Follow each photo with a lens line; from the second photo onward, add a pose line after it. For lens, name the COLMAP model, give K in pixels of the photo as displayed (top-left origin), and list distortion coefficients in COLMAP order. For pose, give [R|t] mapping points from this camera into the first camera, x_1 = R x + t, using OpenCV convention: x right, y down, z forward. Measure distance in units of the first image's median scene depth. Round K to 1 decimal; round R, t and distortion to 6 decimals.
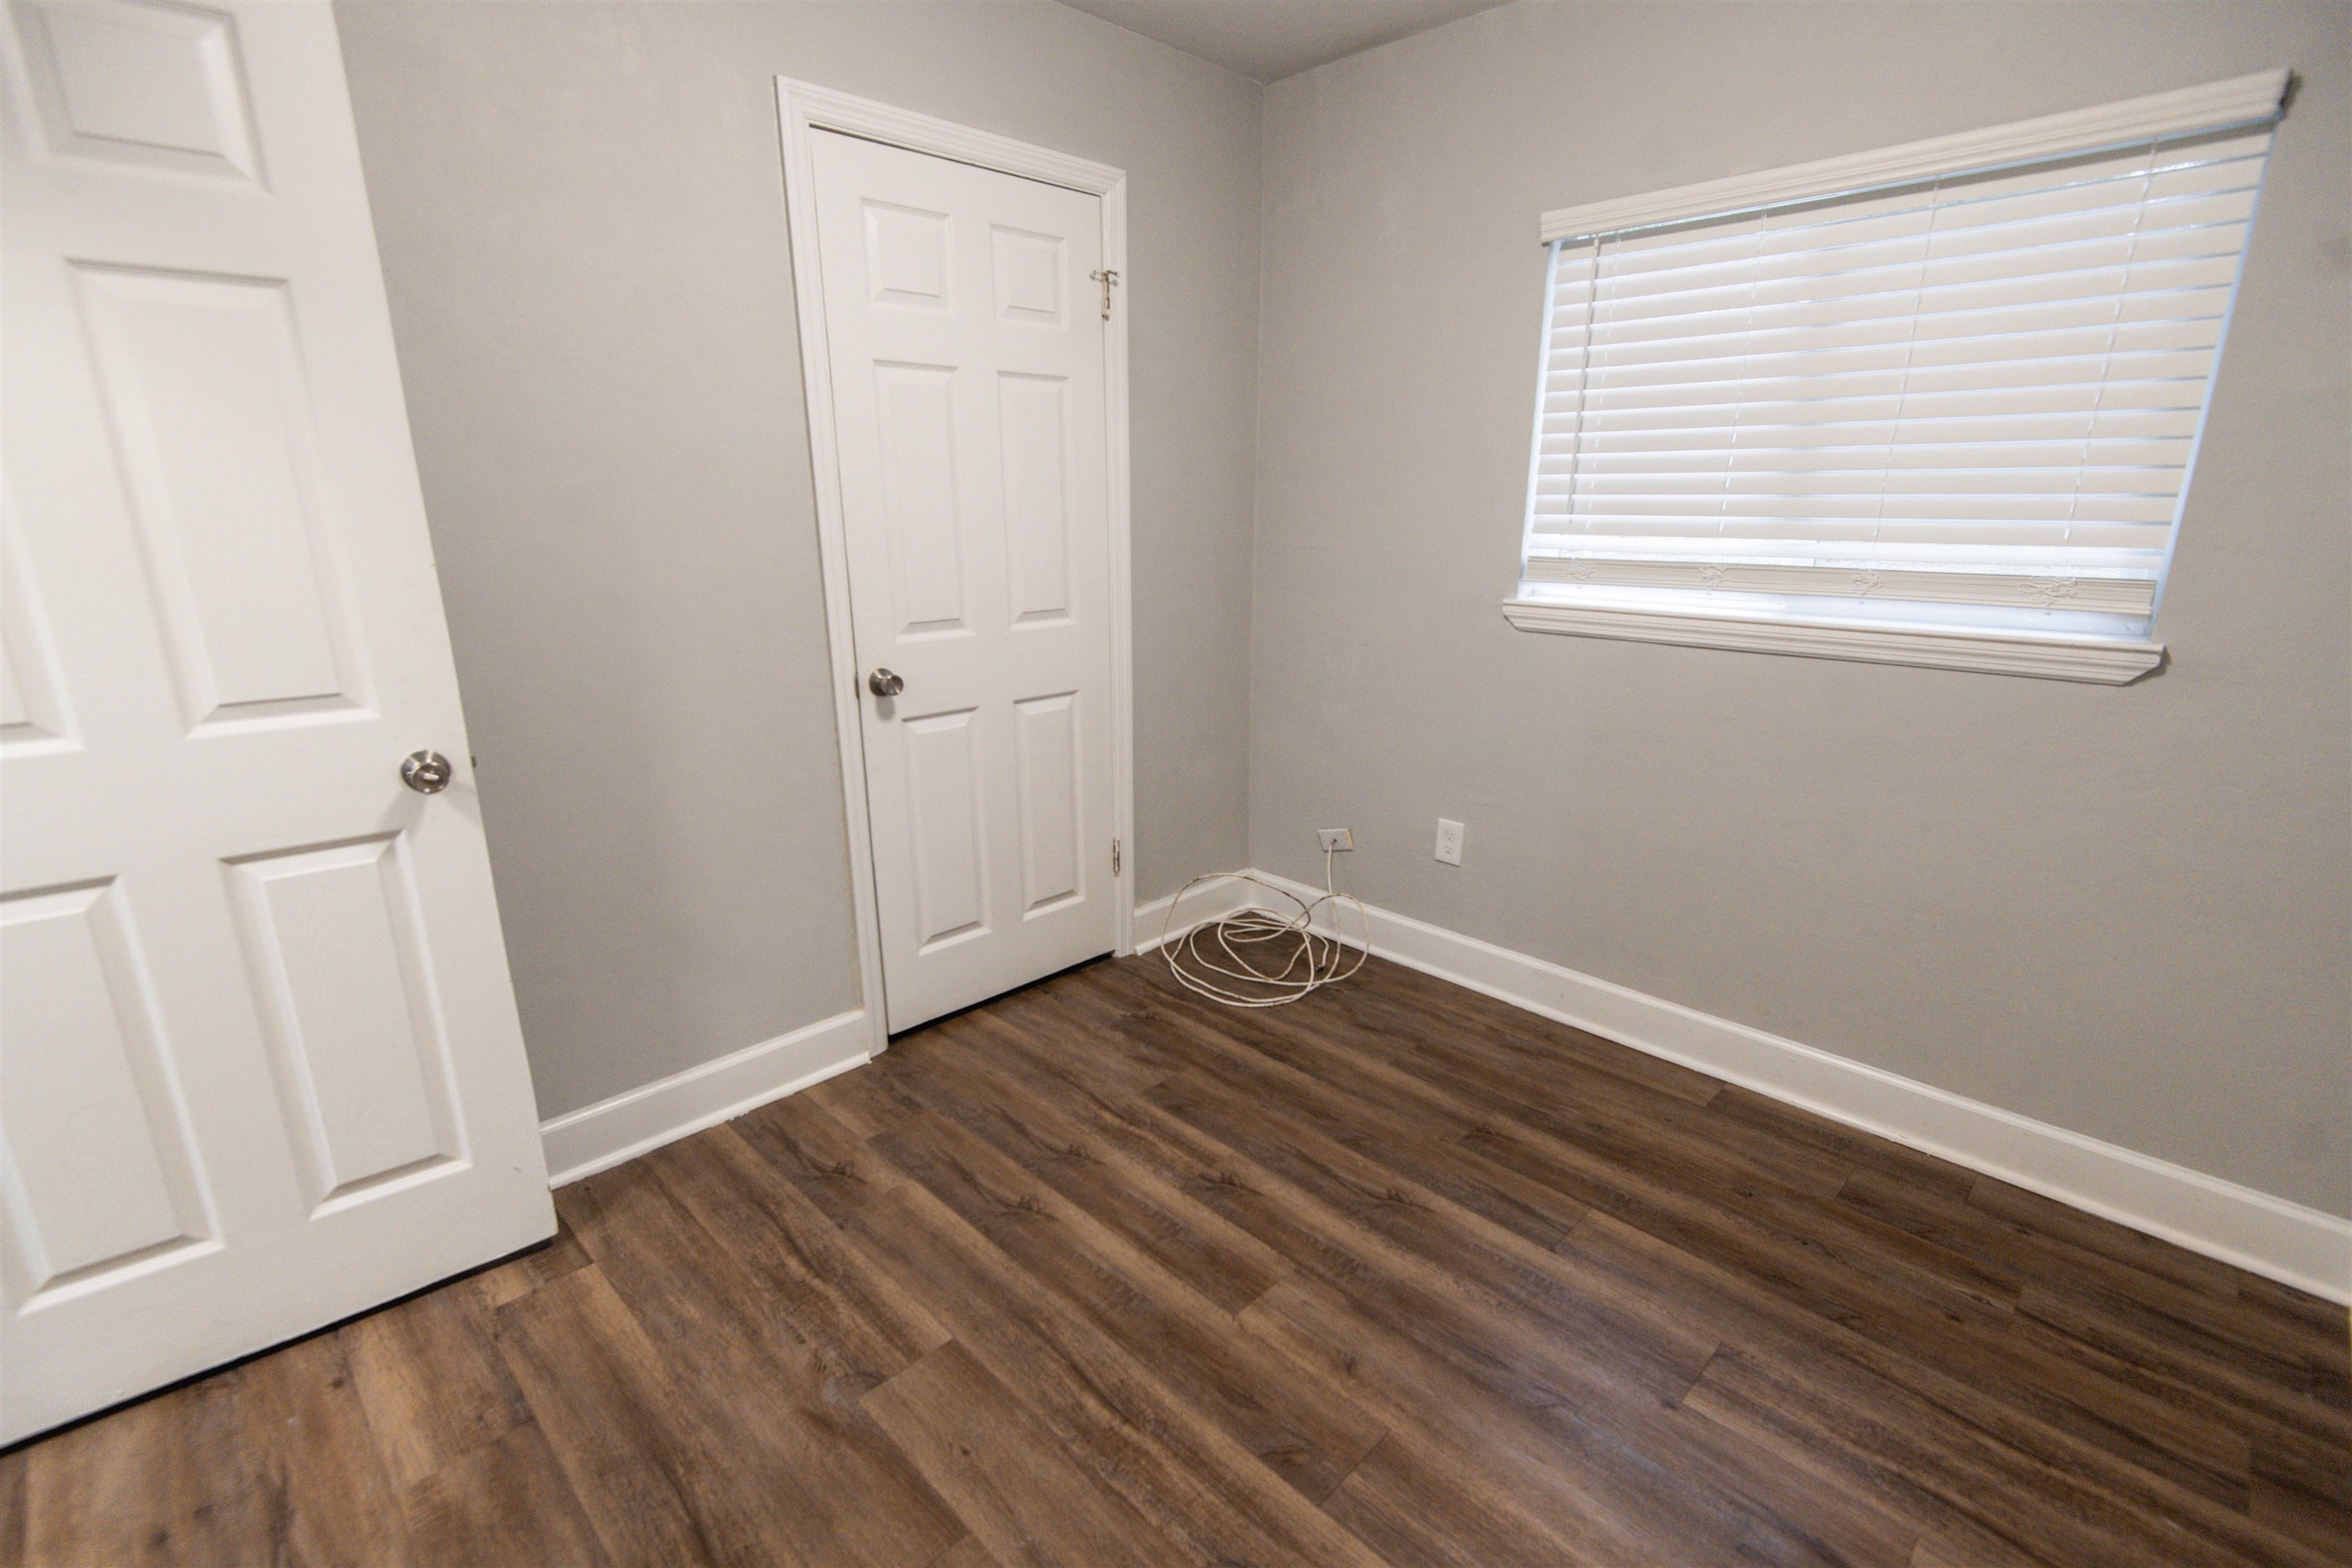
lens RADIAL K [[1082.7, 0, 1166.0], [0, 1082.7, 800.7], [0, 0, 1]] dist [0.017808, -0.001667]
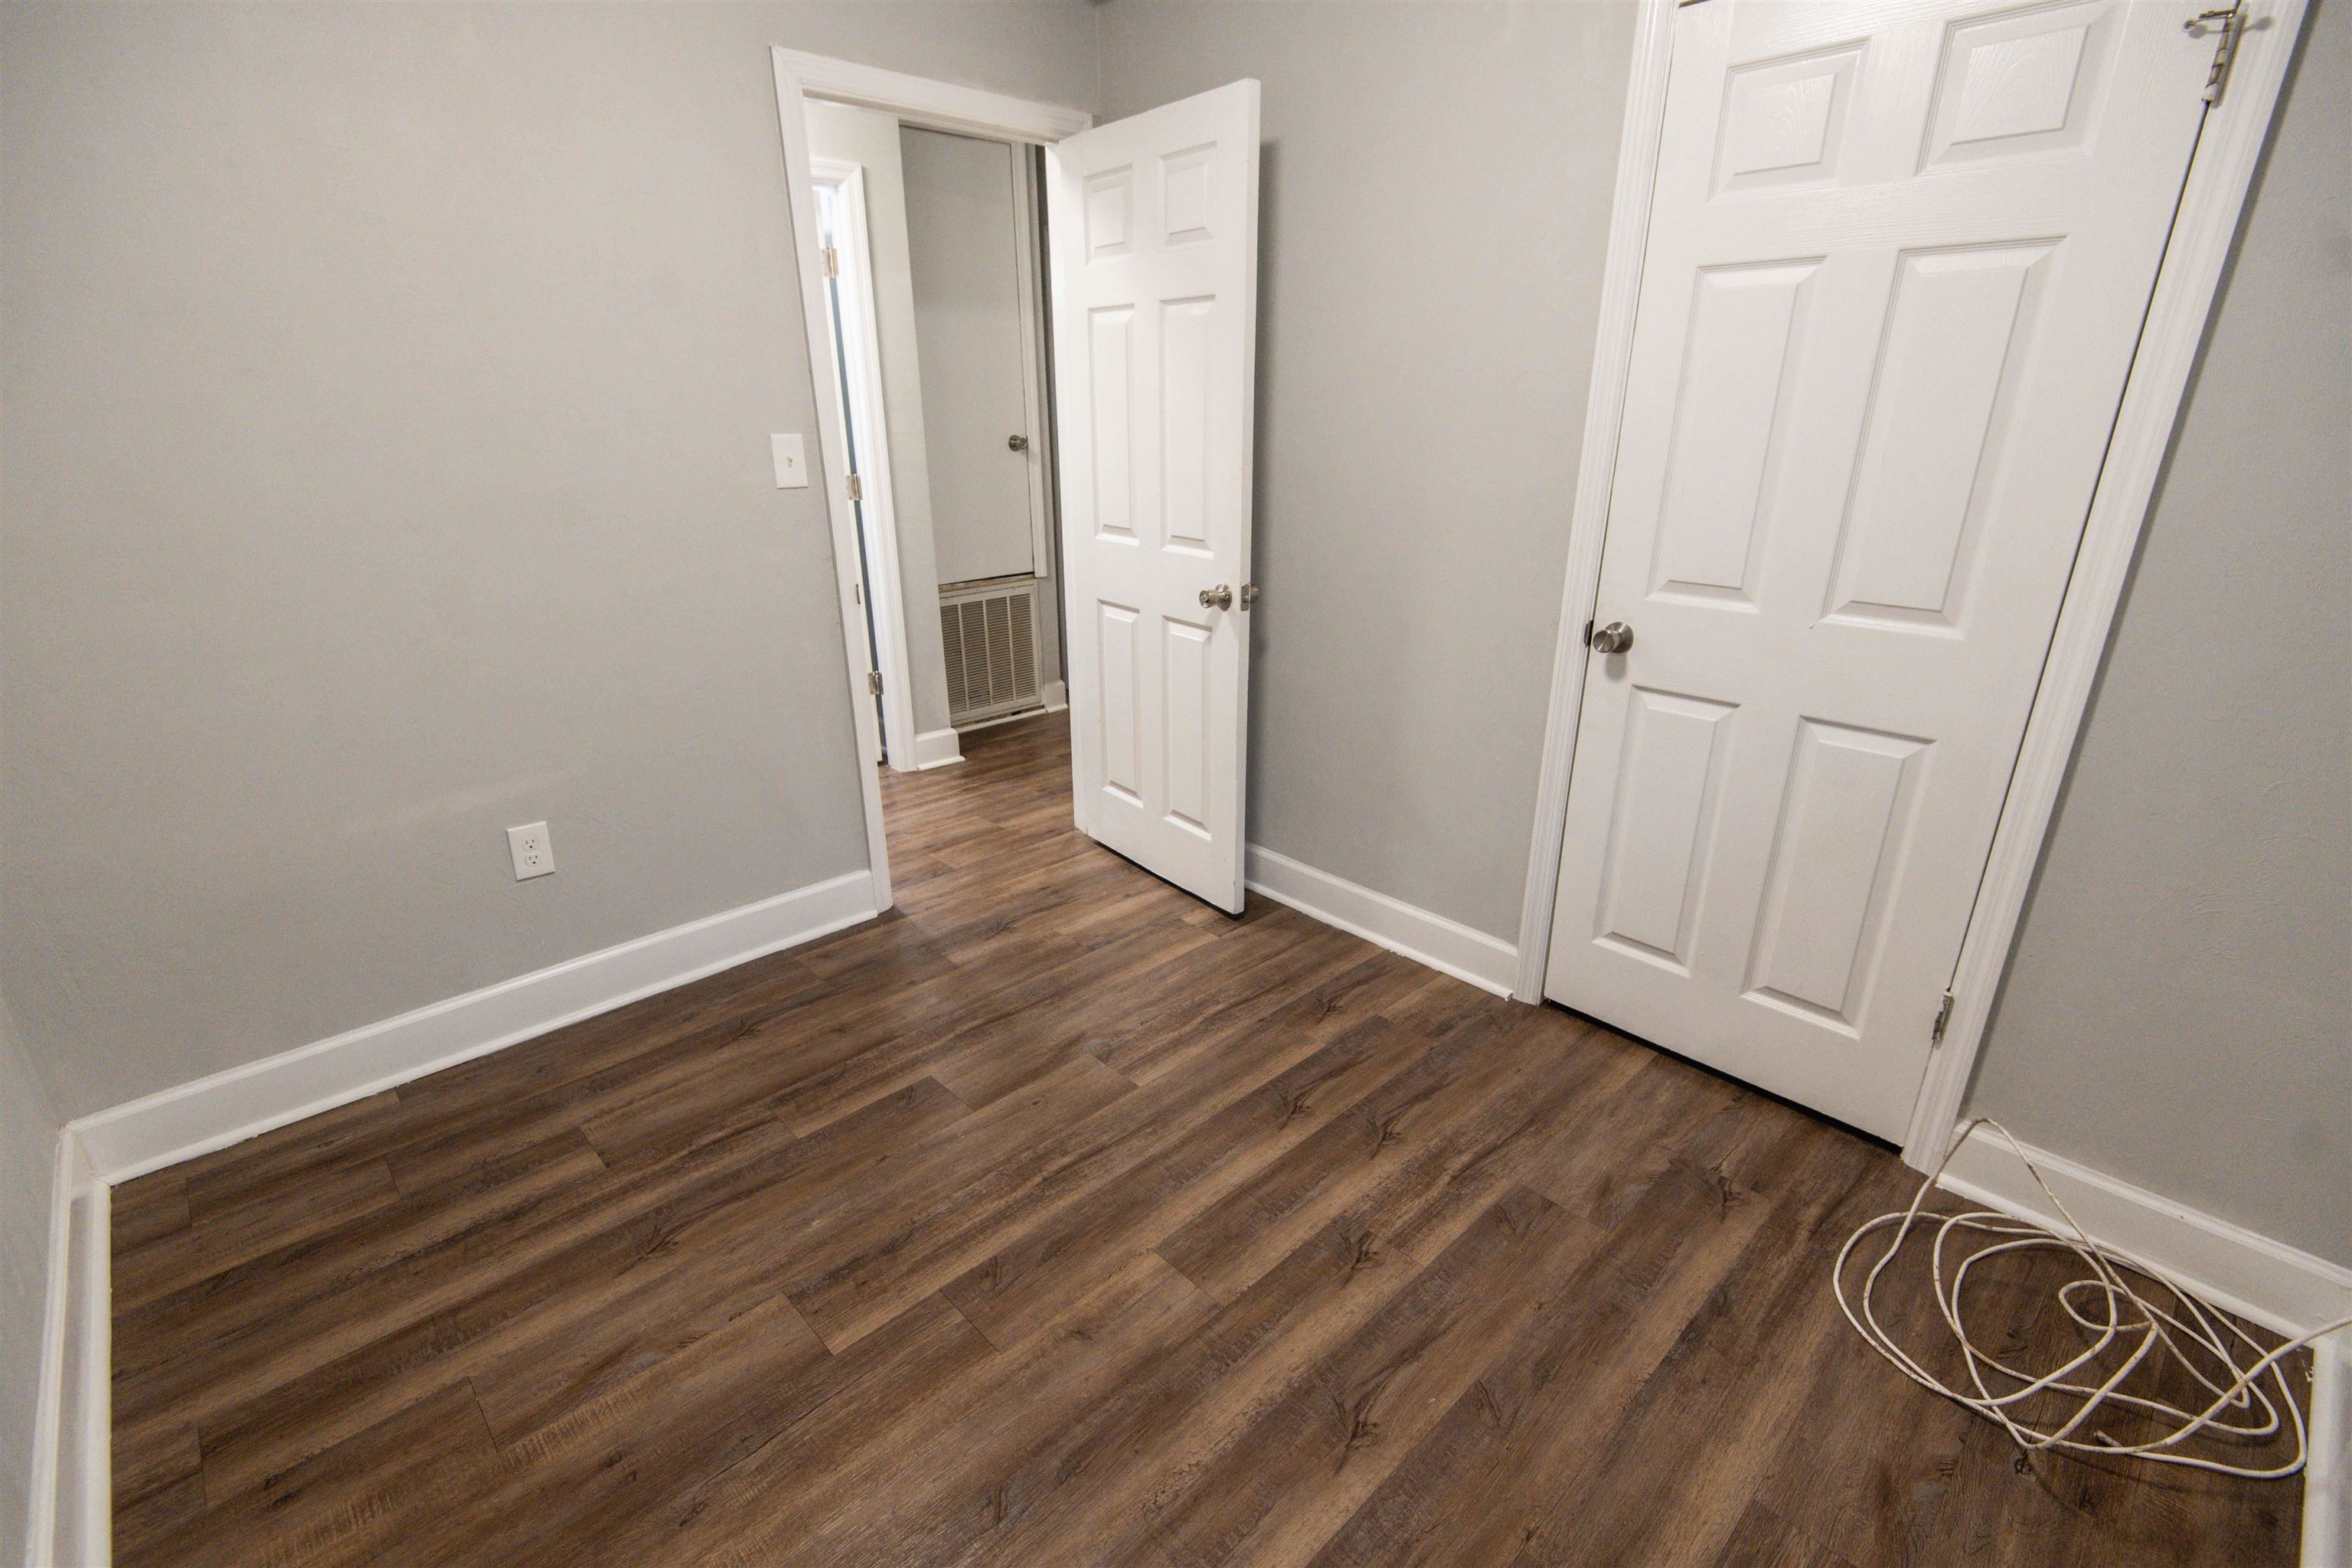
lens RADIAL K [[1082.7, 0, 1172.0], [0, 1082.7, 784.5], [0, 0, 1]] dist [0.017808, -0.001667]
pose [[-0.035539, 0.337461, -0.940668, 0.864428], [-0.271015, 0.902736, 0.334093, -0.267592], [0.961919, 0.266809, 0.059375, 0.822741]]
